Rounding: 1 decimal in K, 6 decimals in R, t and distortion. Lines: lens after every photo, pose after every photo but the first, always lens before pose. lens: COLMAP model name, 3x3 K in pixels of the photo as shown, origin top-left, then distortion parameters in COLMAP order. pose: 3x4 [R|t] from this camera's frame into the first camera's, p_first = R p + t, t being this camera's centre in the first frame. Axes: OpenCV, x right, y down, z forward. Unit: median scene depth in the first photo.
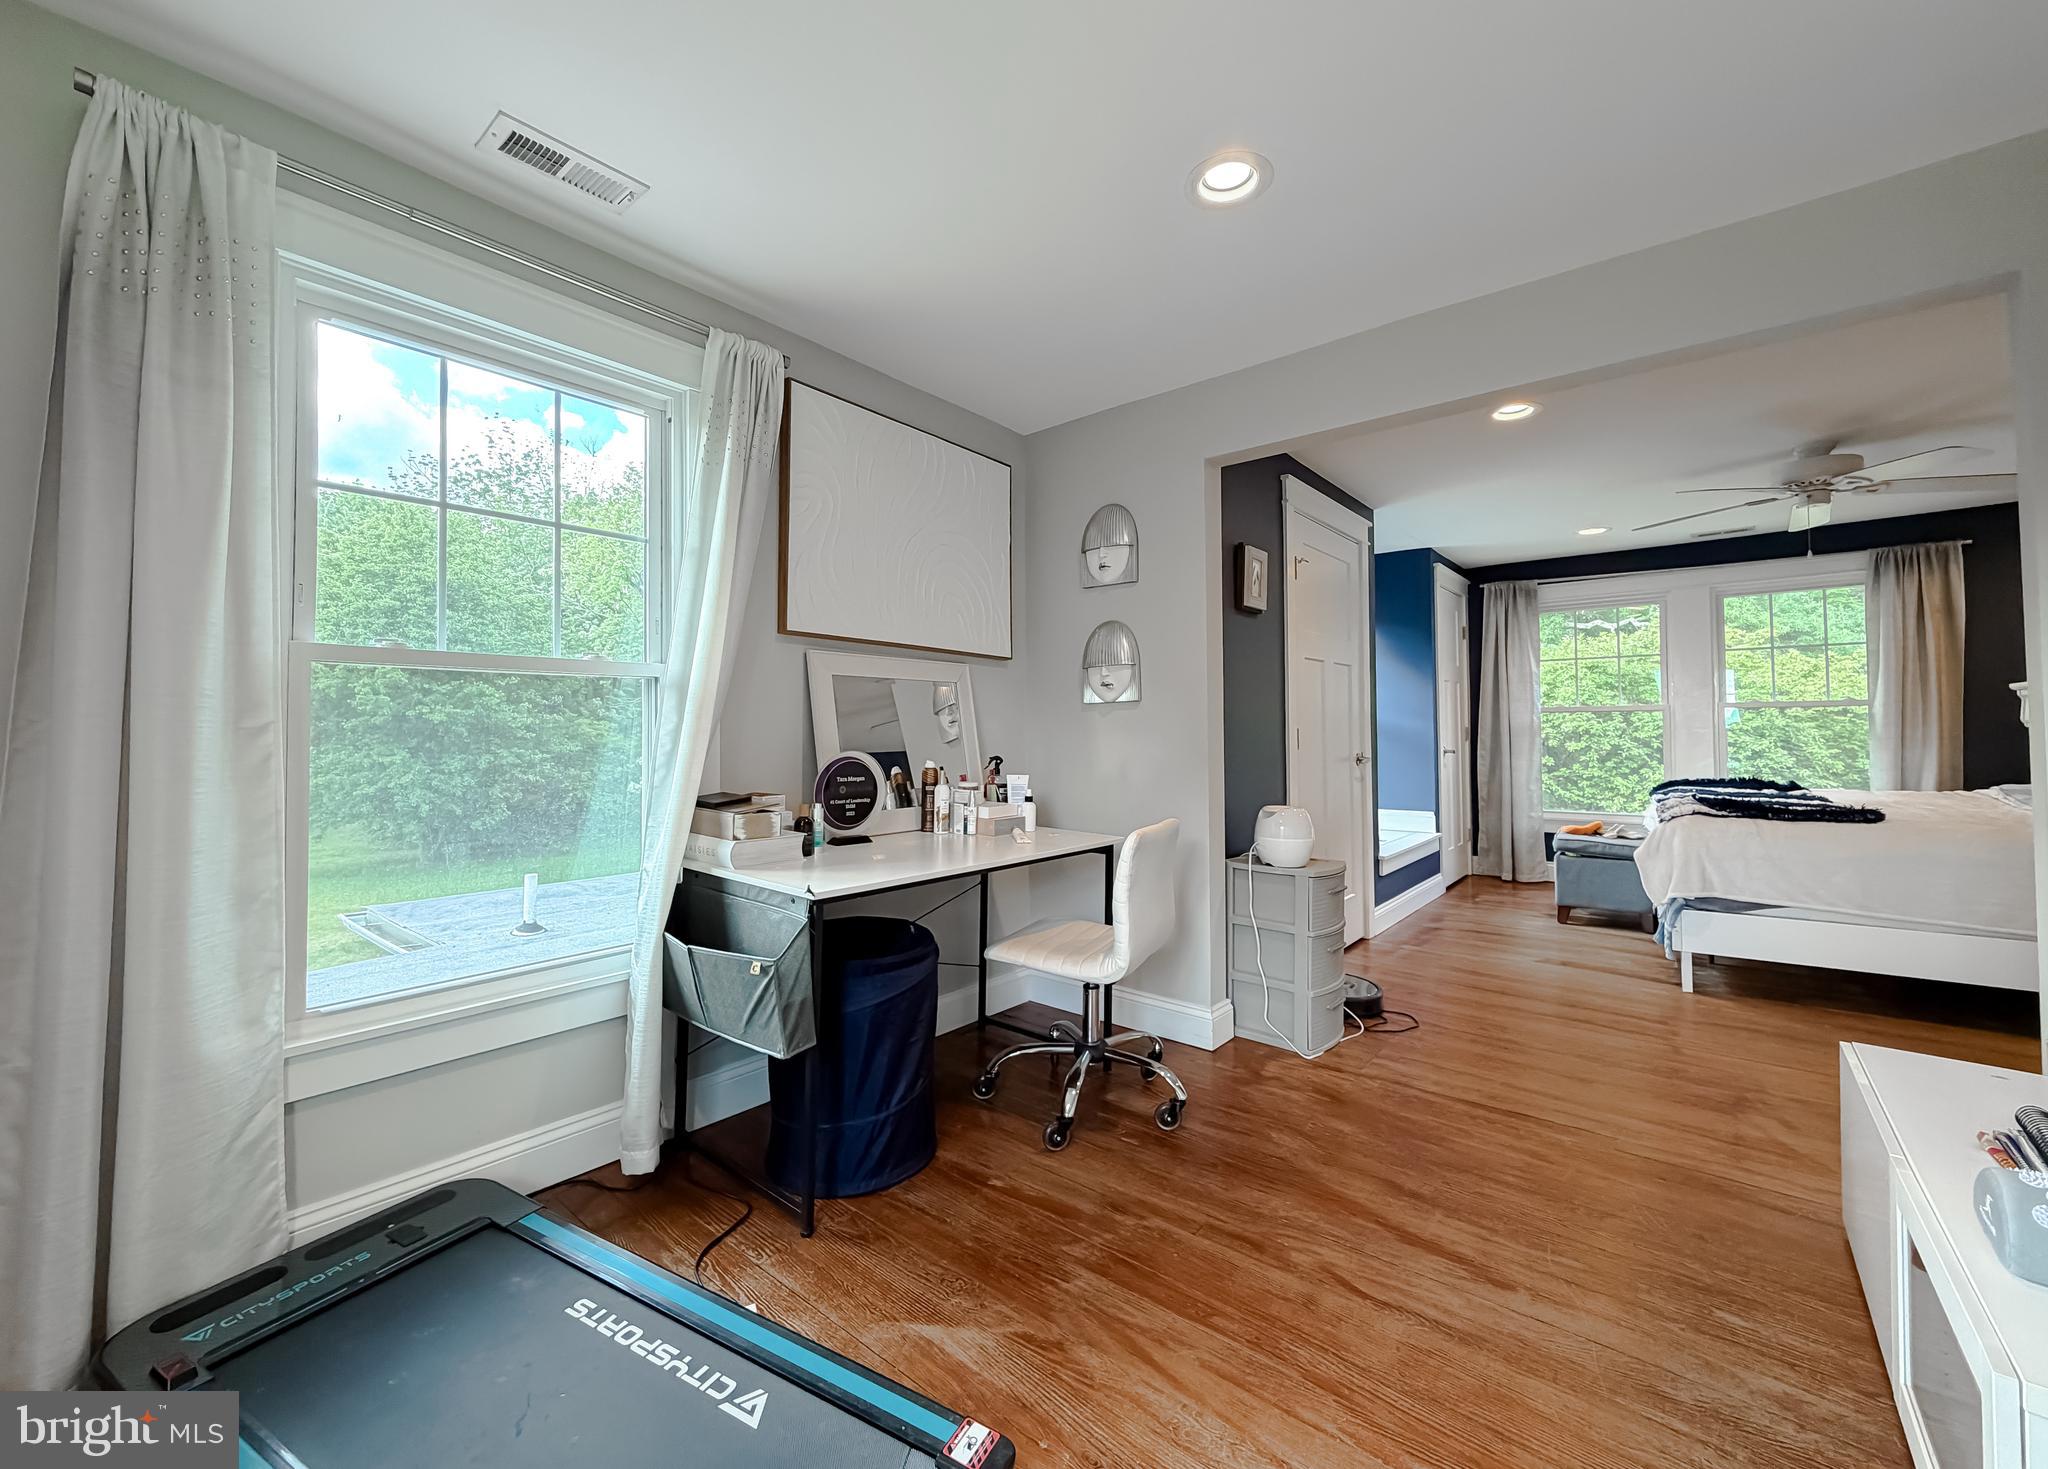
lens RADIAL K [[825.0, 0, 1010.9], [0, 825.0, 712.0], [0, 0, 1]] dist [-0.003397, 0.000149]
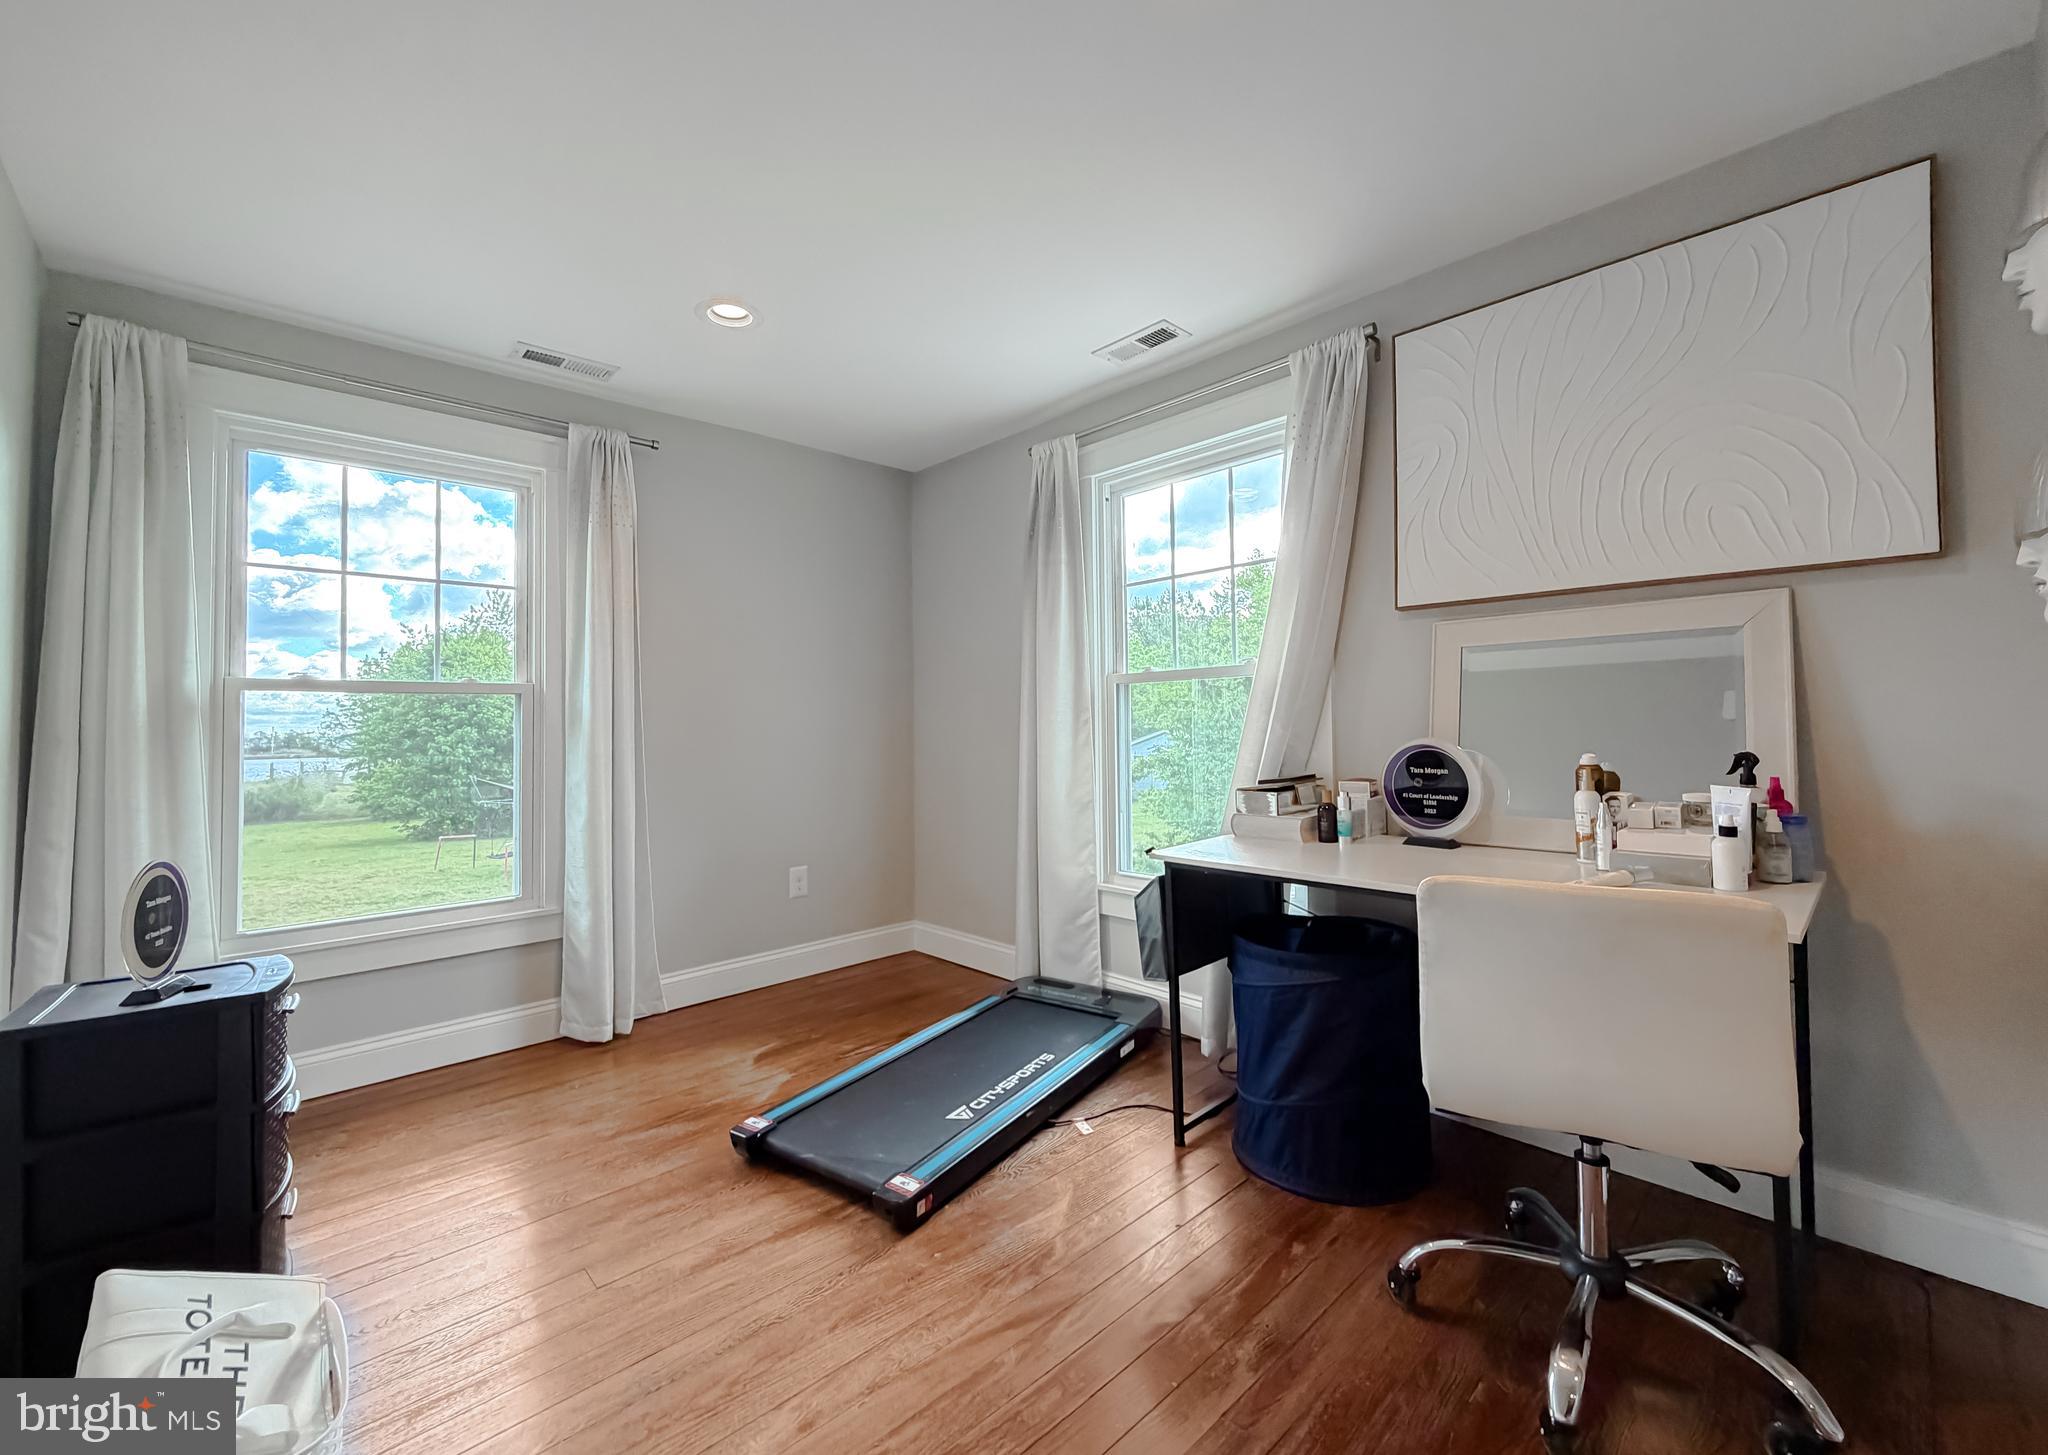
lens RADIAL K [[825.0, 0, 1014.8], [0, 825.0, 708.2], [0, 0, 1]] dist [-0.003397, 0.000149]
pose [[-0.115437, -0.022451, -0.993061, 0.499973], [0.035751, 0.999003, -0.026742, 0.017023], [0.992671, -0.038590, -0.114519, 0.478477]]
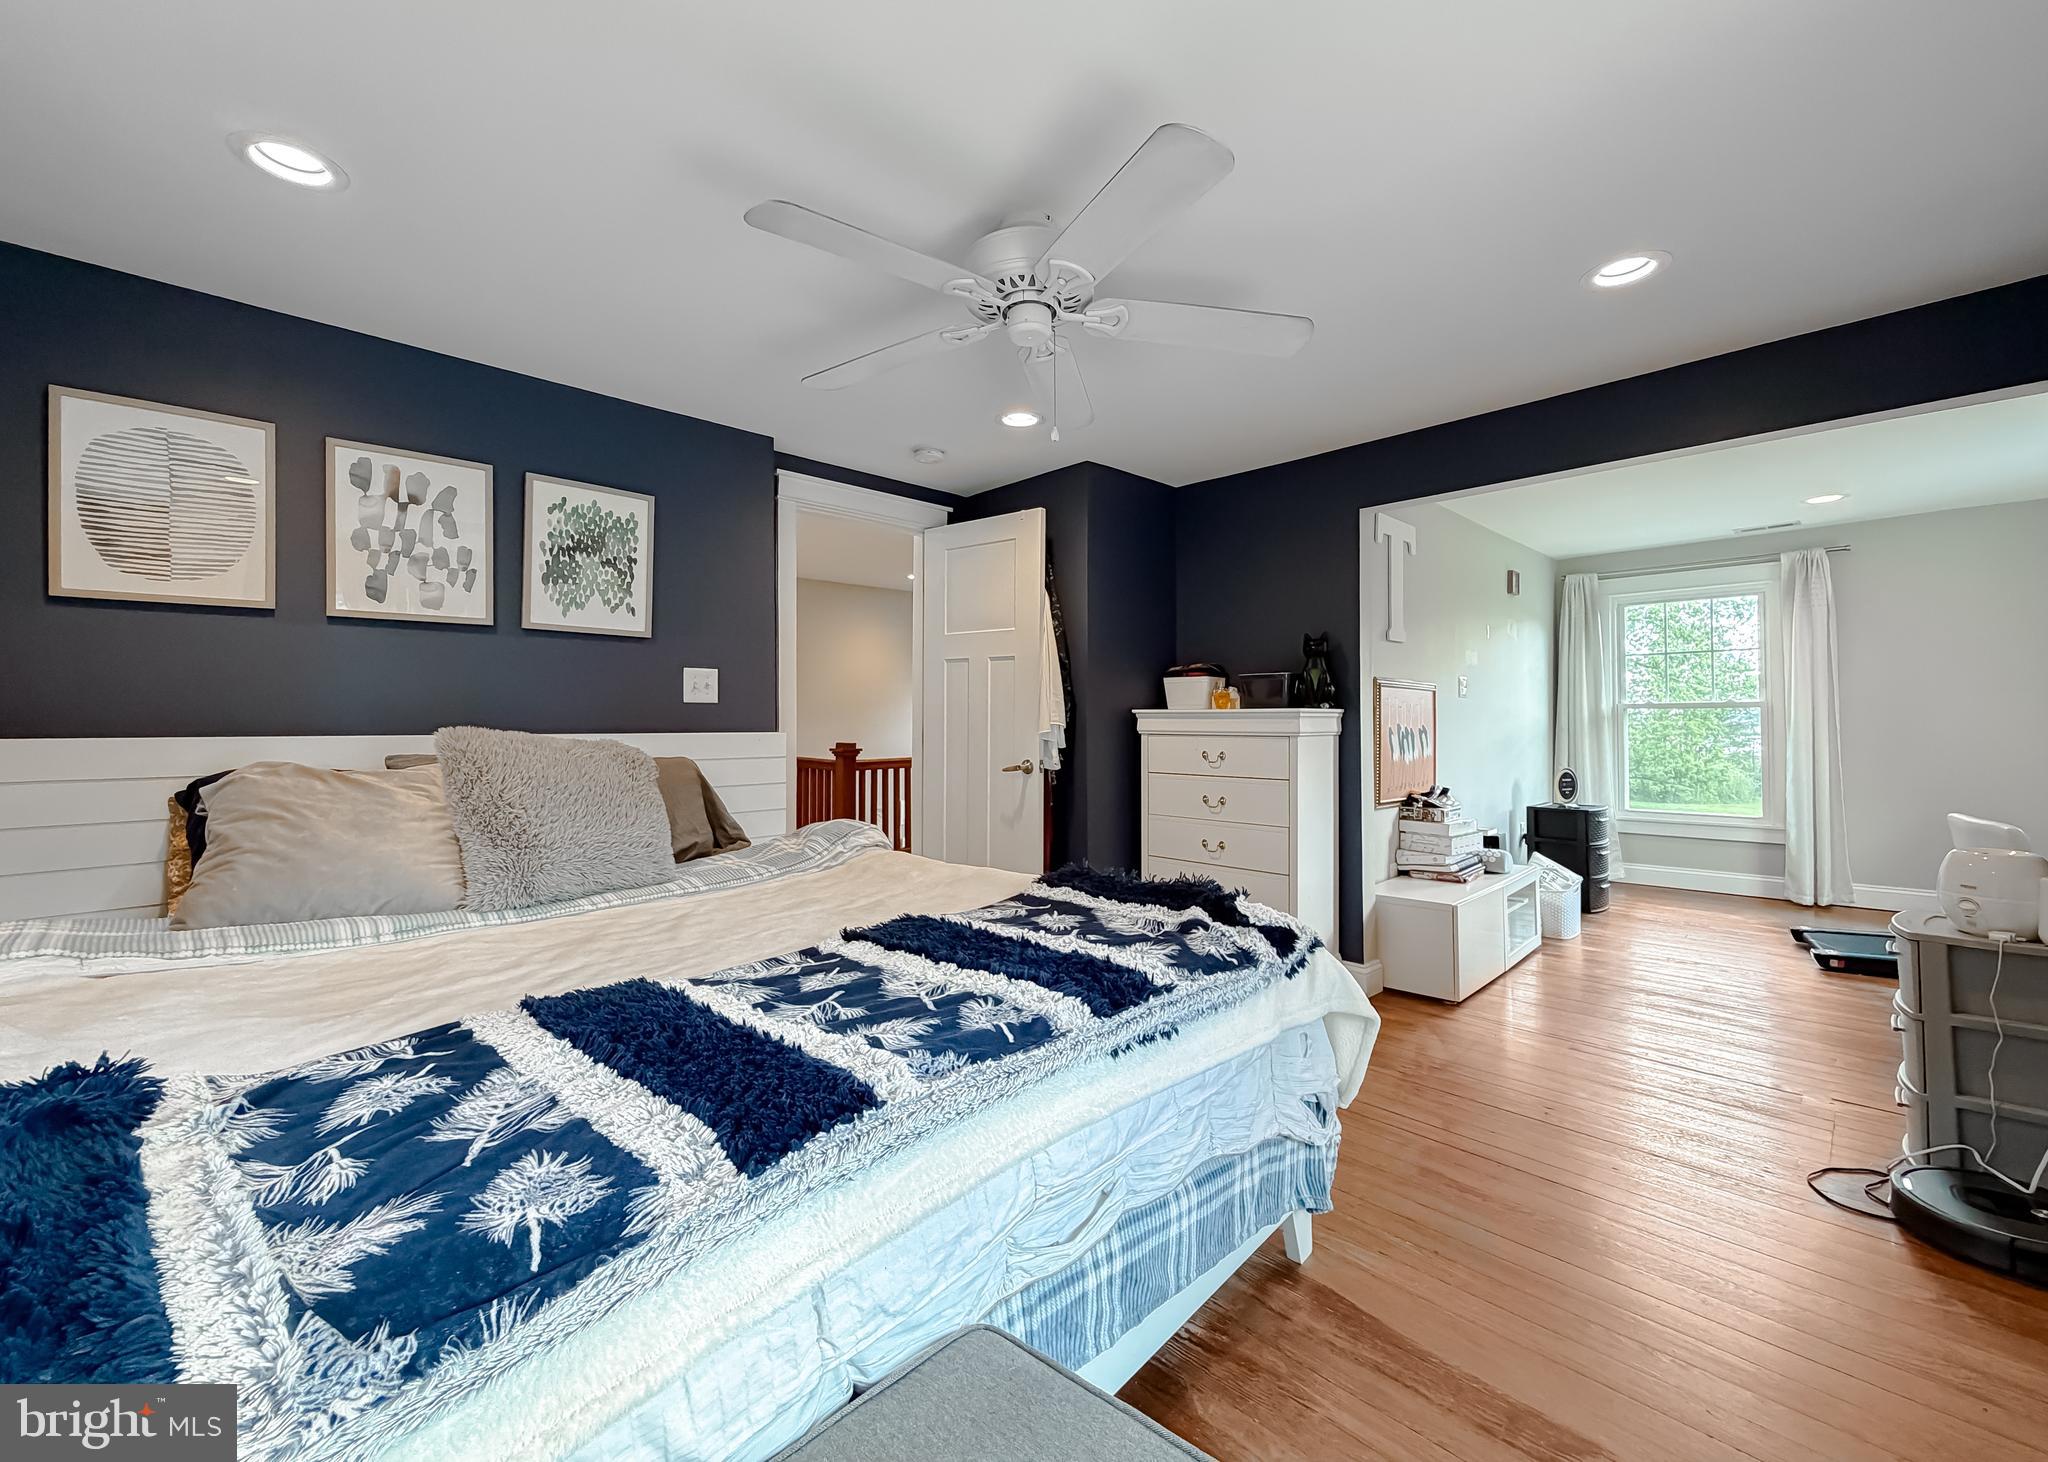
lens RADIAL K [[825.0, 0, 1021.9], [0, 825.0, 713.2], [0, 0, 1]] dist [-0.003397, 0.000149]
pose [[-0.992814, 0.007755, 0.119417, 0.870177], [0.004066, 0.999508, -0.031102, 0.016066], [-0.119600, -0.030393, -0.992357, 1.464085]]
